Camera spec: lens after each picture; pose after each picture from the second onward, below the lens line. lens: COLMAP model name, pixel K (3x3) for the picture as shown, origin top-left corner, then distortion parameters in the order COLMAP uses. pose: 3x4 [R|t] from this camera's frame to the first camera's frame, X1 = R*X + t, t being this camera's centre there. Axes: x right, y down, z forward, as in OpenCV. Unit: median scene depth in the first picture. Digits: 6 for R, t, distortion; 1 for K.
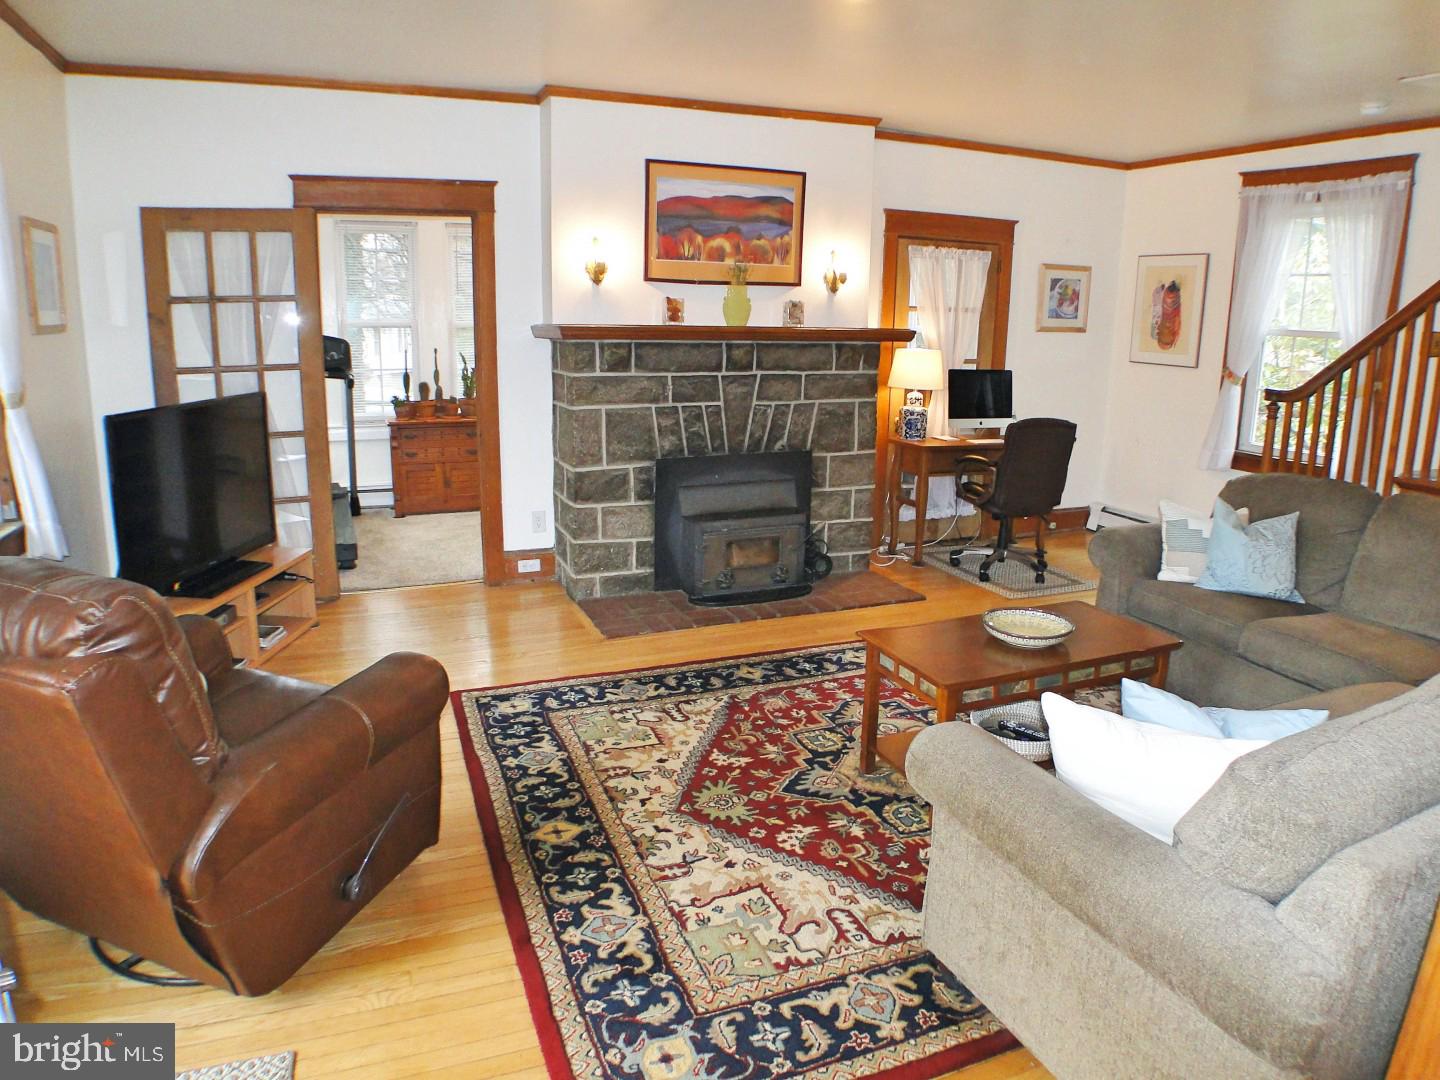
lens RADIAL K [[931.9, 0, 726.3], [0, 931.9, 536.3], [0, 0, 1]] dist [-0.131036, 0.025650]
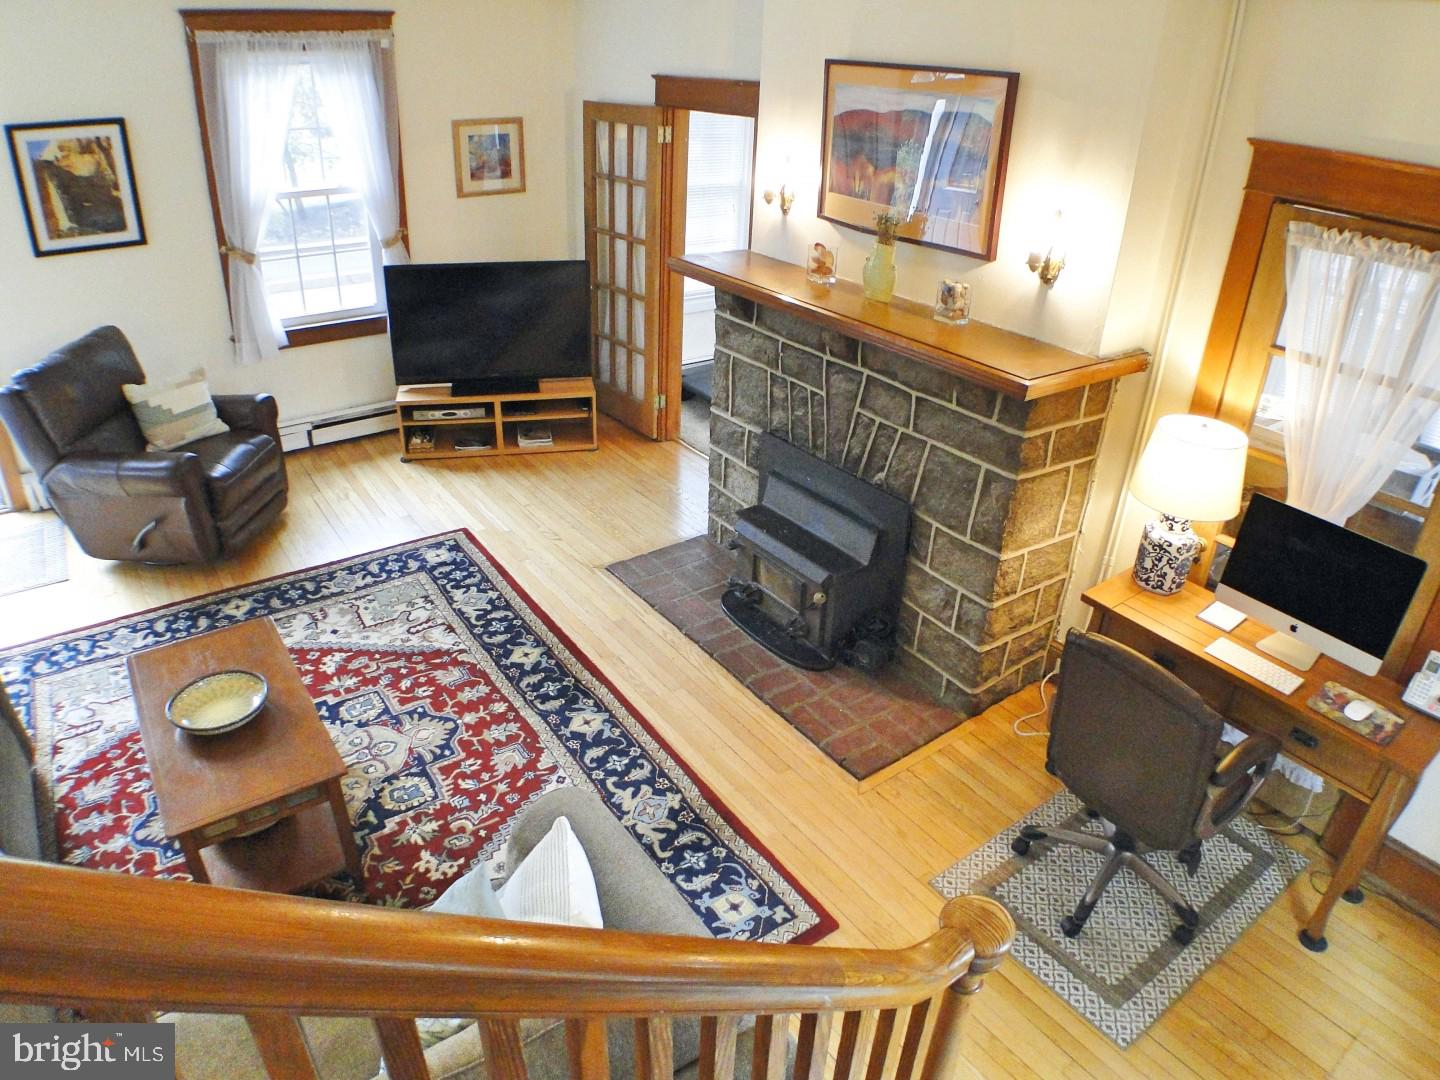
lens RADIAL K [[931.9, 0, 726.3], [0, 931.9, 536.3], [0, 0, 1]] dist [-0.131036, 0.025650]
pose [[0.235998, 0.454055, -0.859150, 0.700173], [-0.252559, 0.882400, 0.396968, -0.330120], [0.938360, 0.123302, 0.322921, 0.709192]]
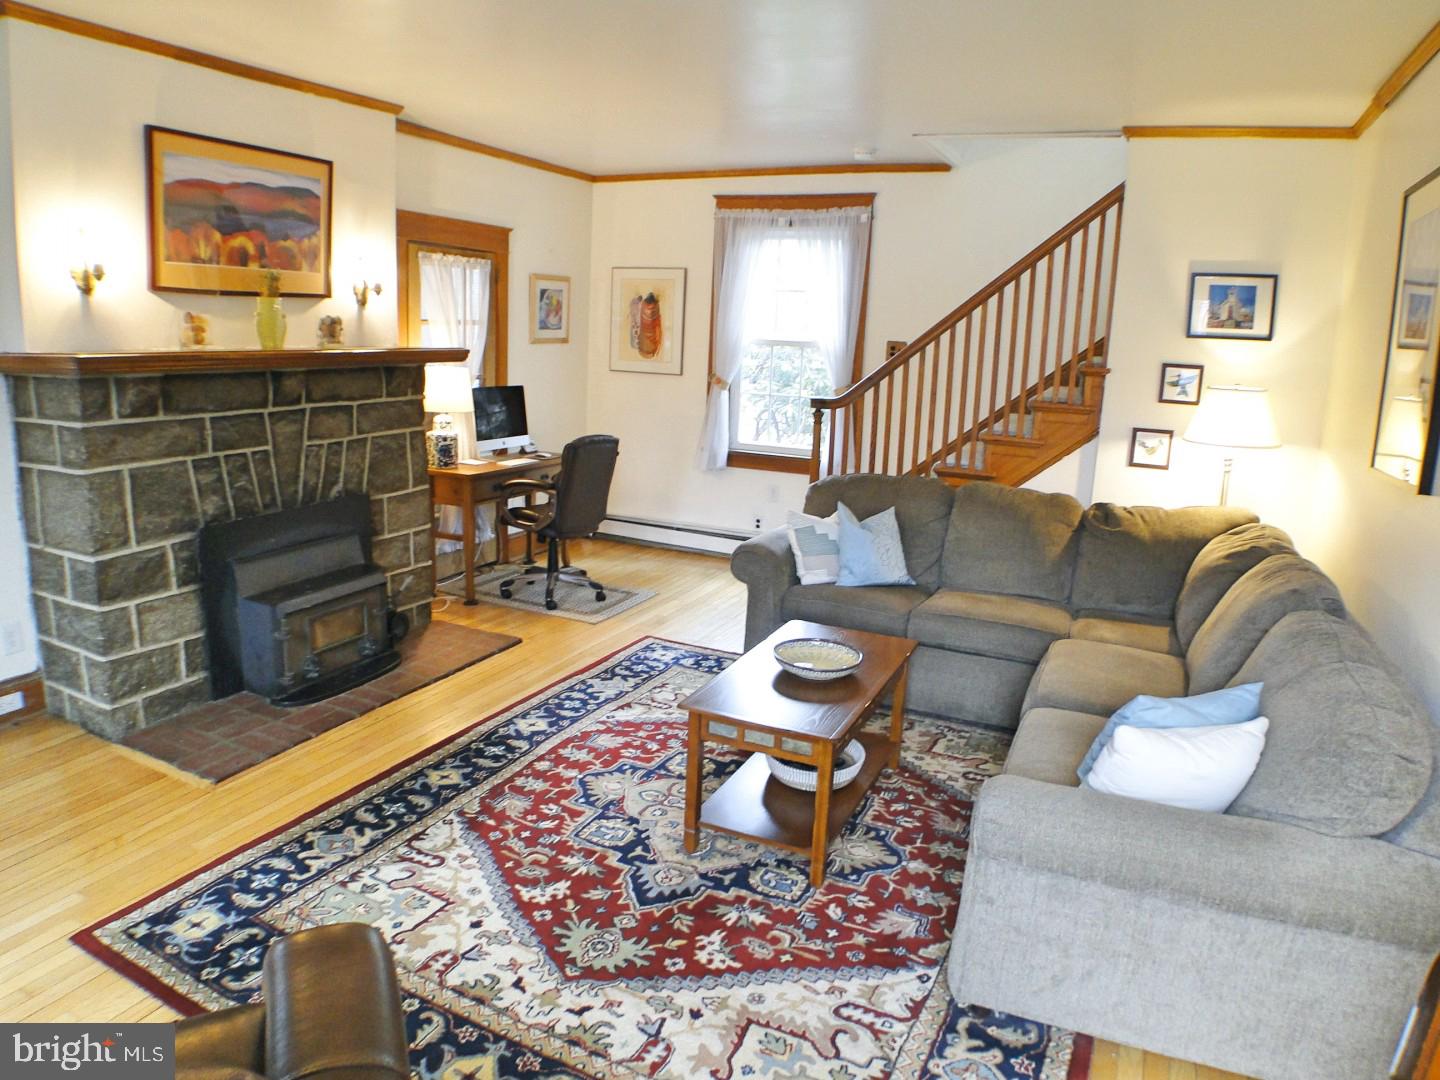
lens RADIAL K [[931.2, 0, 720.0], [0, 931.2, 540.0], [0, 0, 1]] dist [-0.131815, 0.030978]
pose [[0.735602, -0.134219, 0.663984, -0.247888], [0.128075, 0.990053, 0.058242, -0.062685], [-0.665196, 0.042197, 0.745475, 0.184787]]
